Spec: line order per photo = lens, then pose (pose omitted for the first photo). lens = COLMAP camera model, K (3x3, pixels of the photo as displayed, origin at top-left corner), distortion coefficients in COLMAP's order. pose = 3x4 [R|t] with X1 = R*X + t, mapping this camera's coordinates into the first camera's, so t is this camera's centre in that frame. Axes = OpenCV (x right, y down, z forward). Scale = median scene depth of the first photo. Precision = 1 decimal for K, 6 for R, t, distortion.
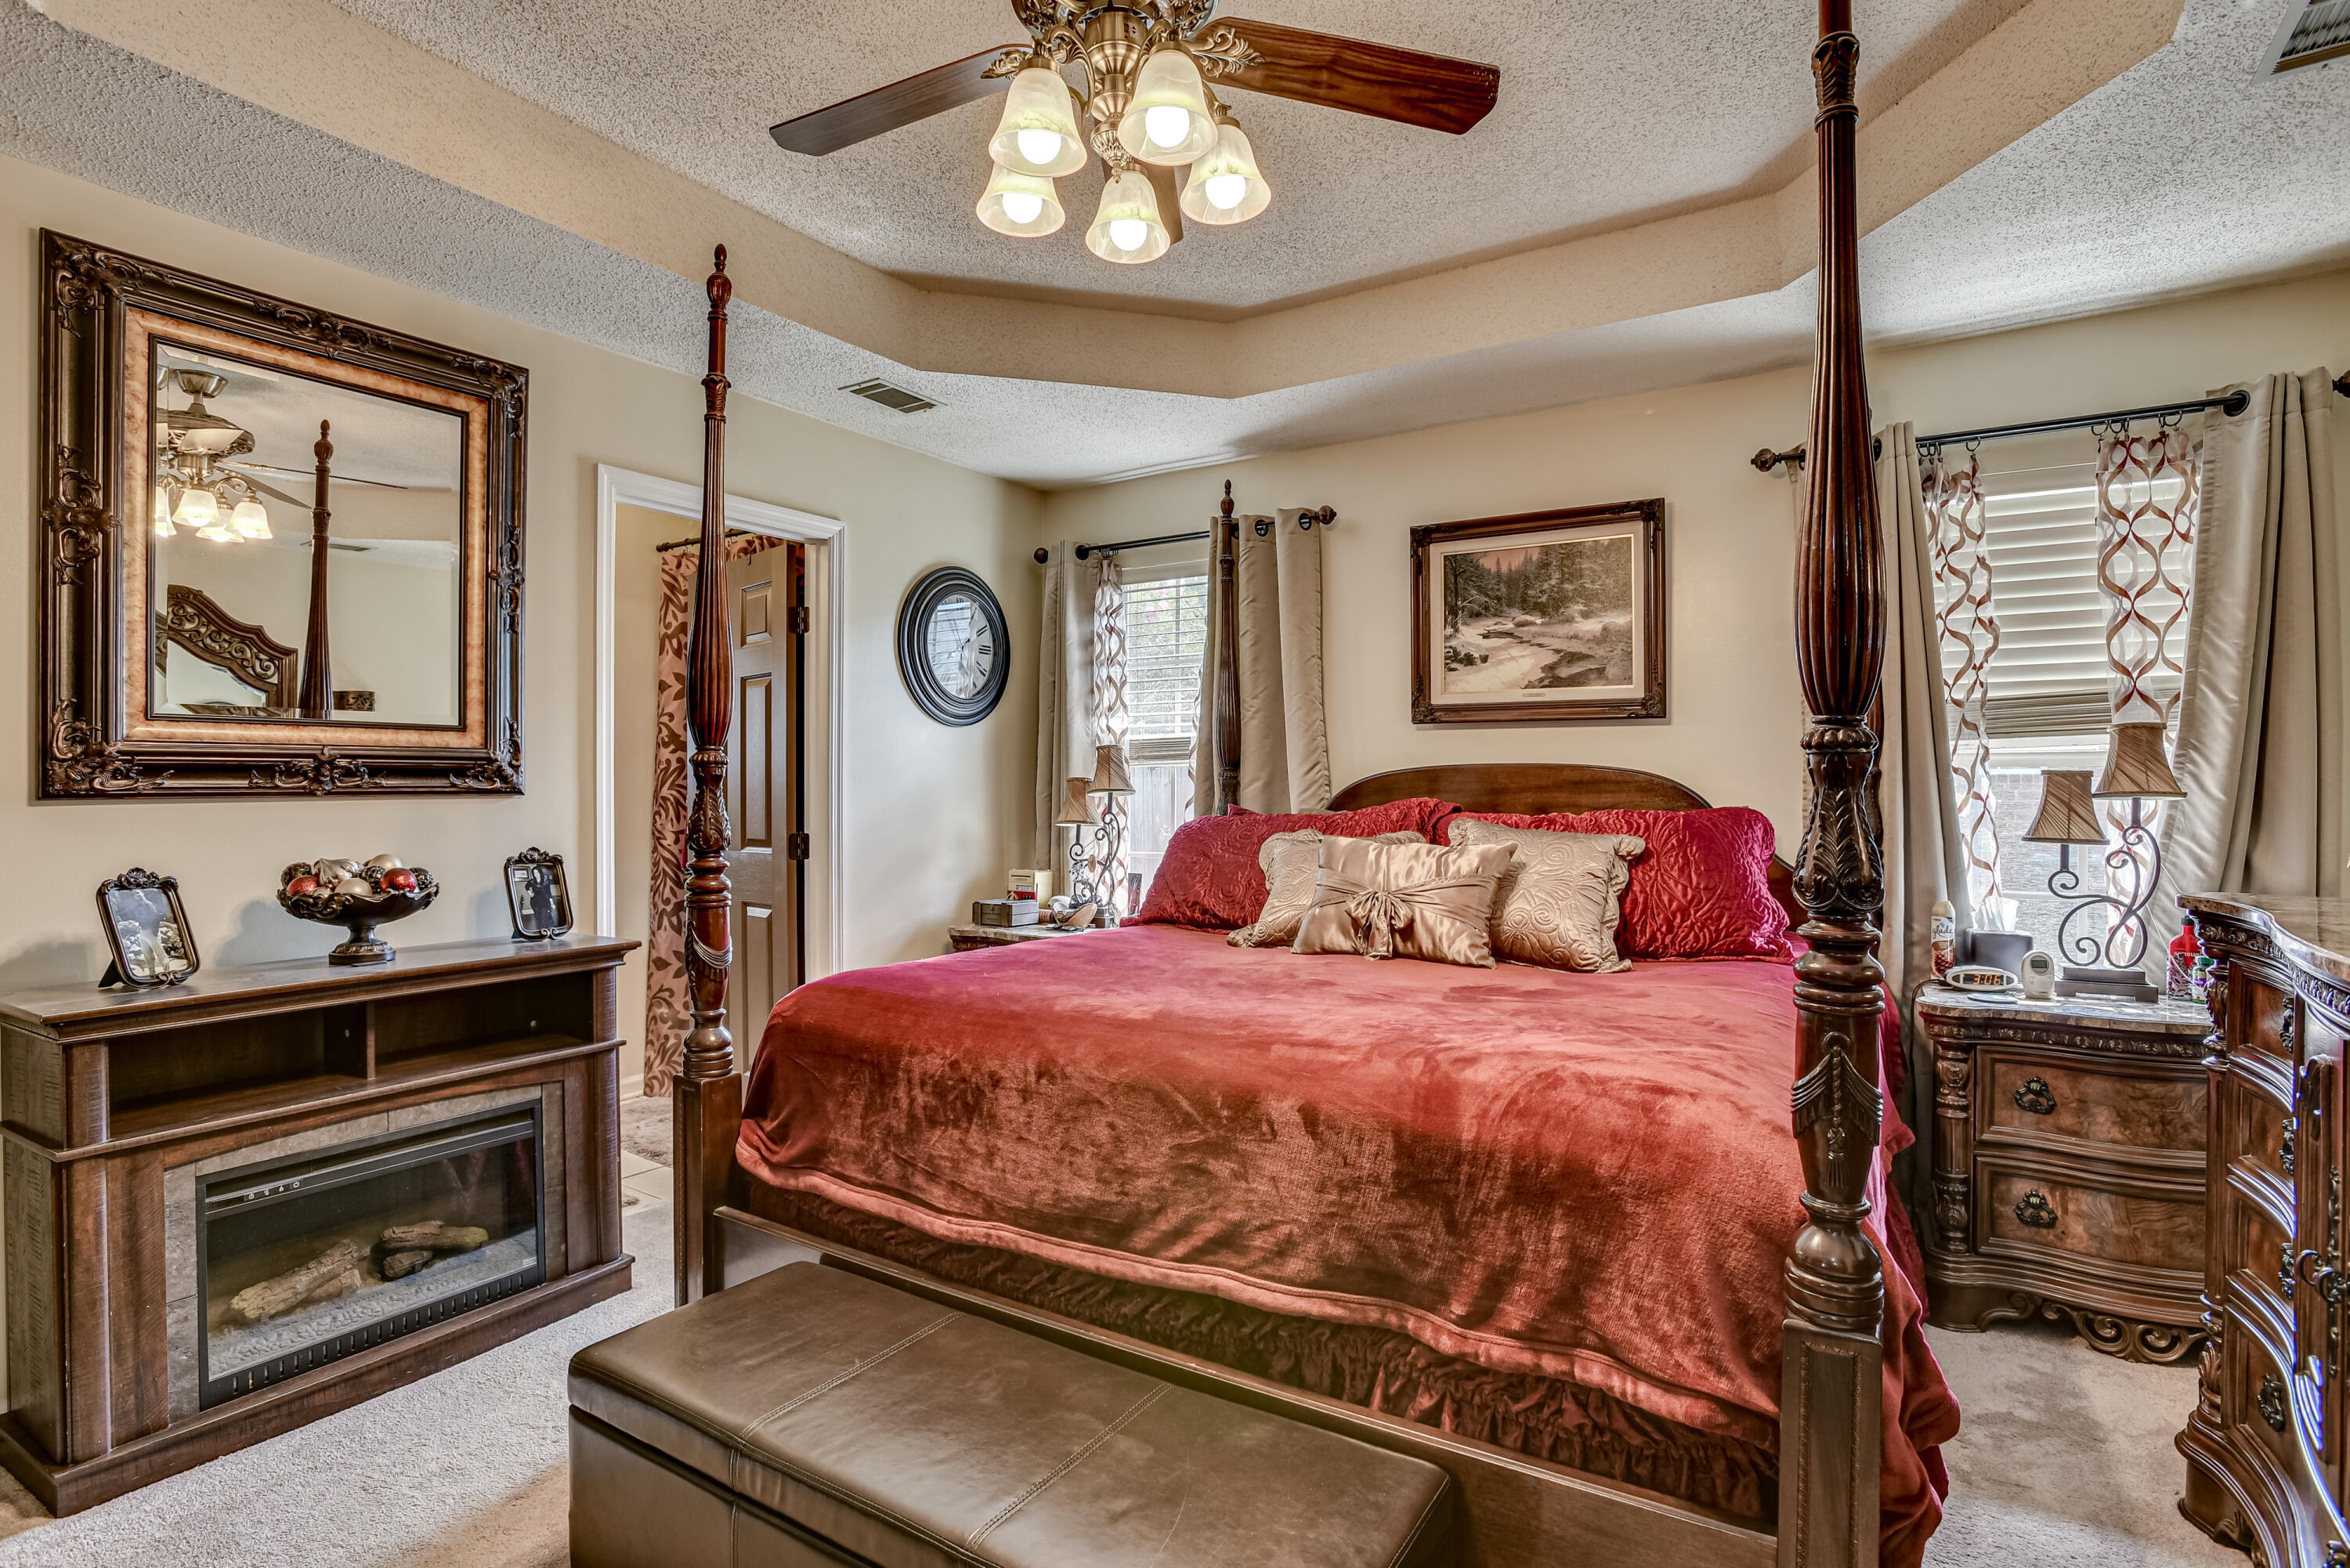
lens RADIAL K [[1154.1, 0, 1175.0], [0, 1154.1, 784.0], [0, 0, 1]] dist [-0.024554, 0.000726]
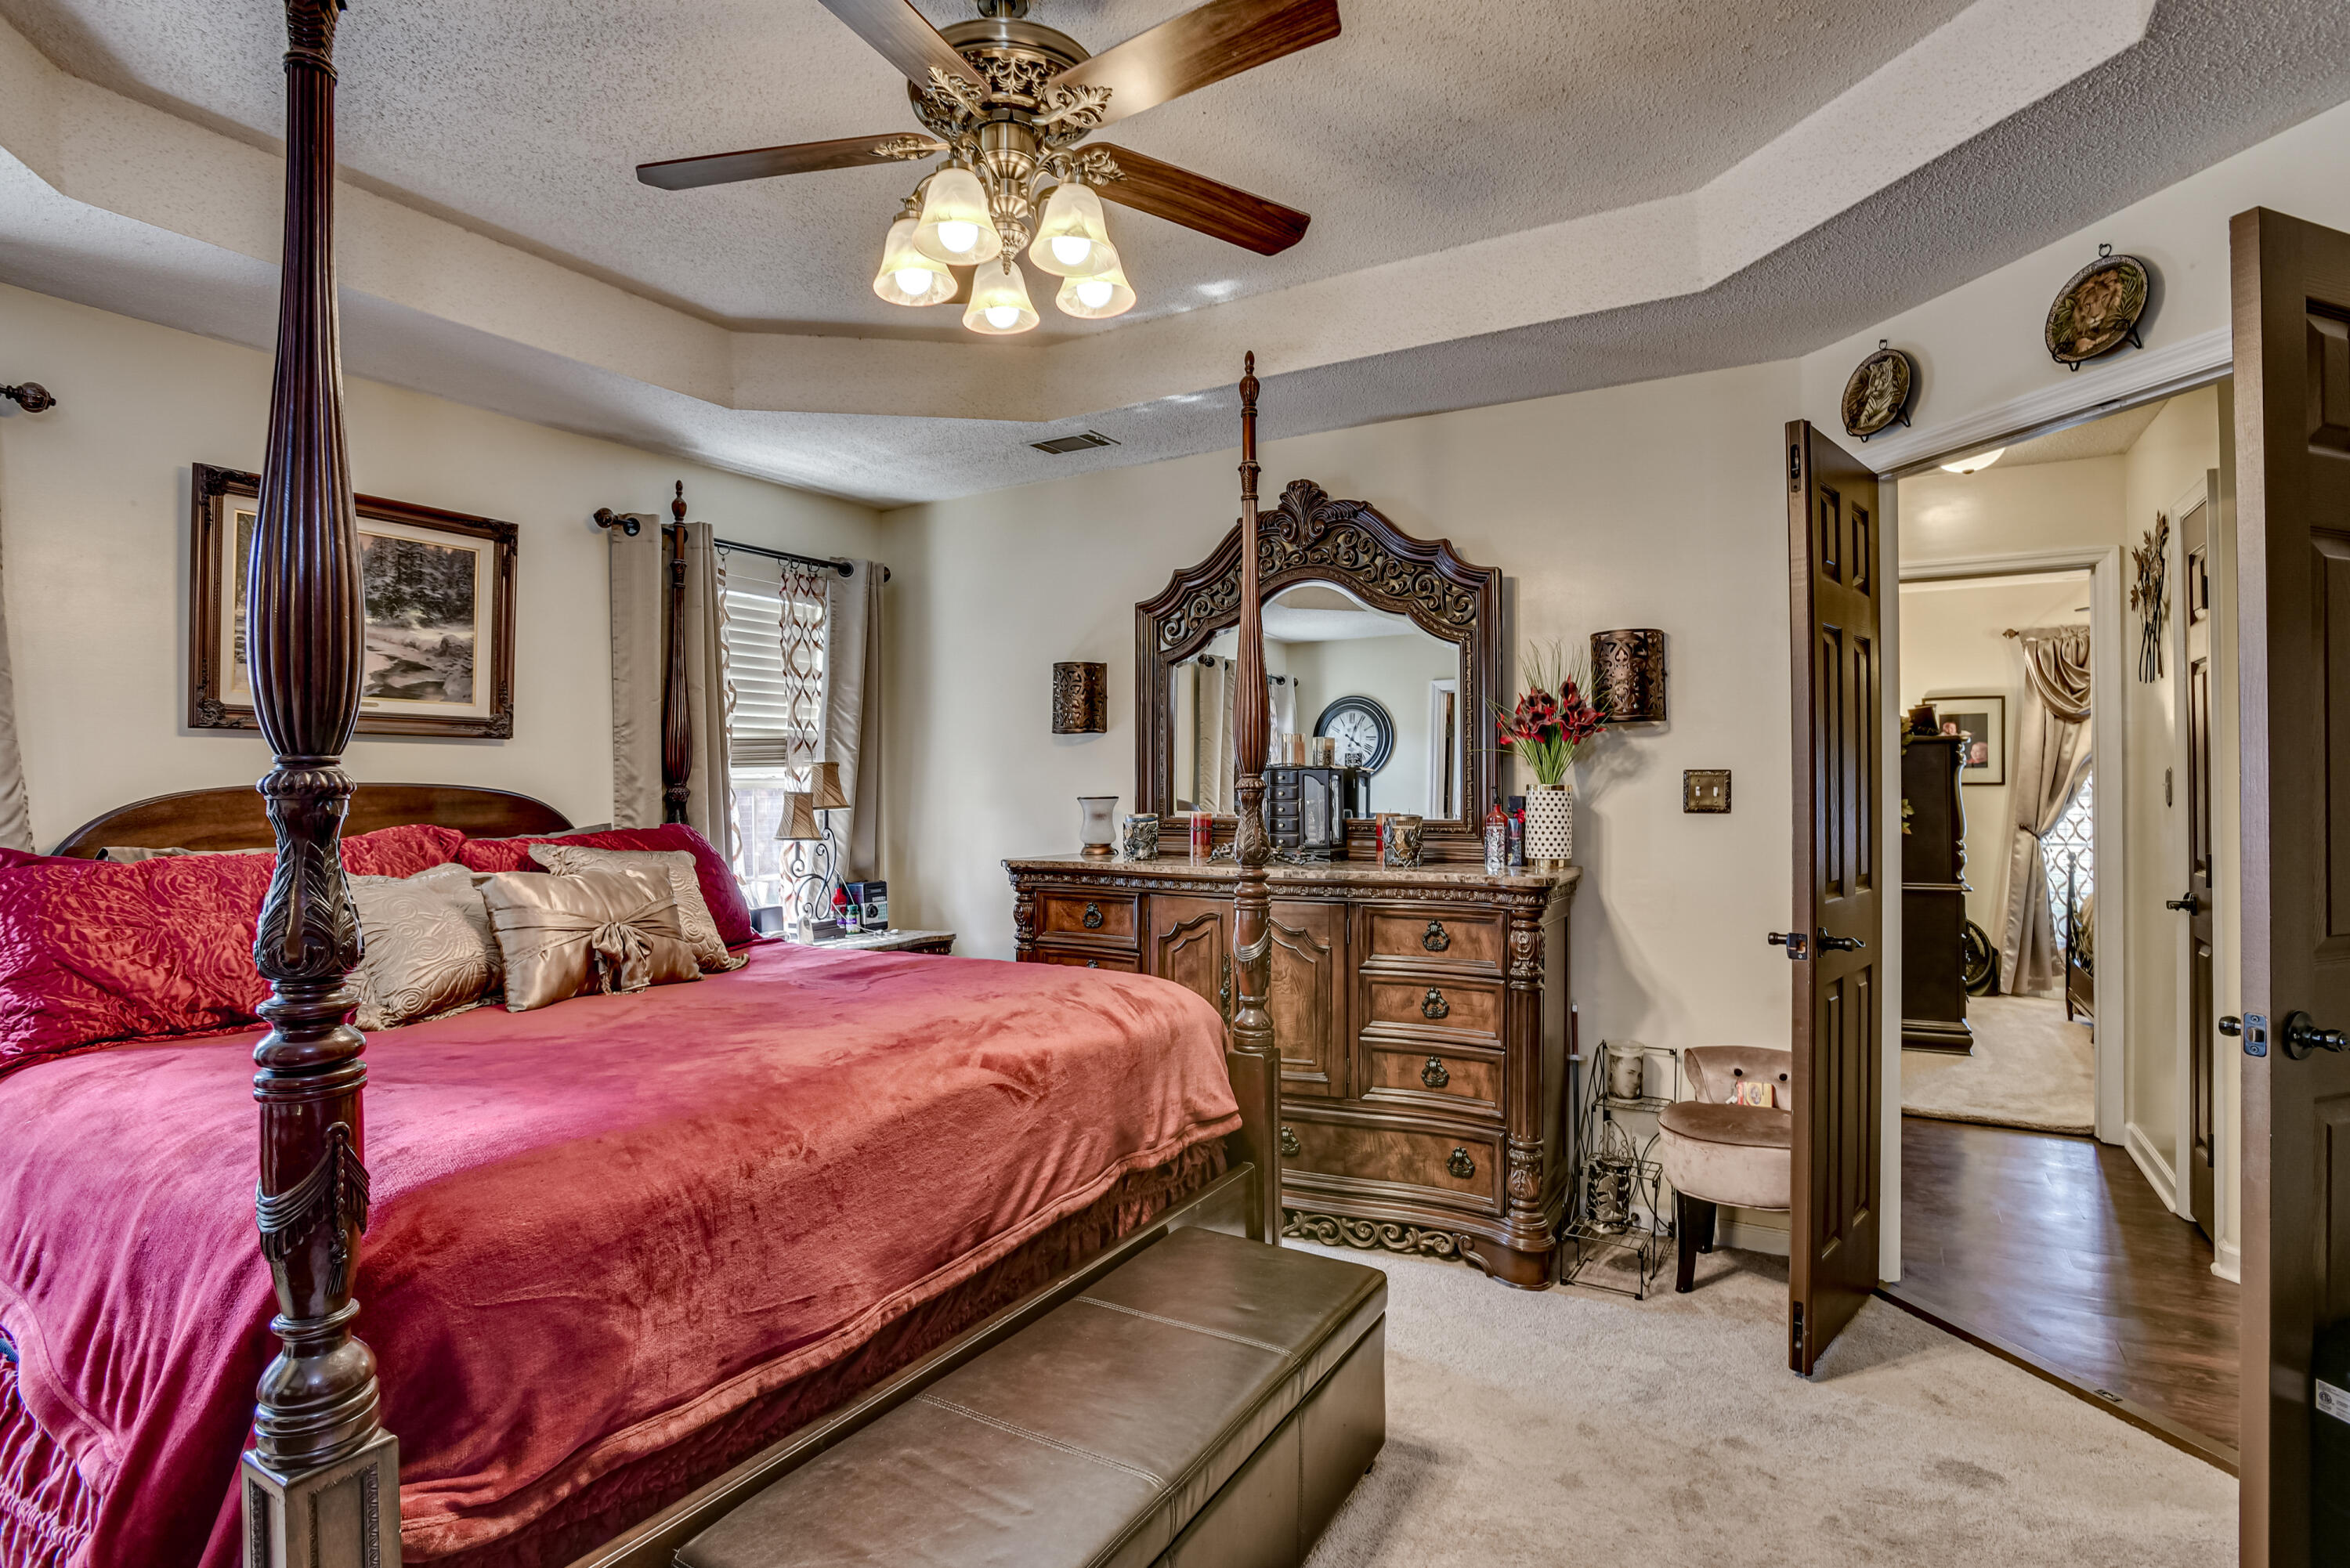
lens RADIAL K [[1154.1, 0, 1175.0], [0, 1154.1, 784.0], [0, 0, 1]] dist [-0.024554, 0.000726]
pose [[-0.030869, -0.002245, 0.999521, -0.607992], [0.004379, 0.999988, 0.002381, -0.018403], [-0.999514, 0.004450, -0.030859, 0.449374]]
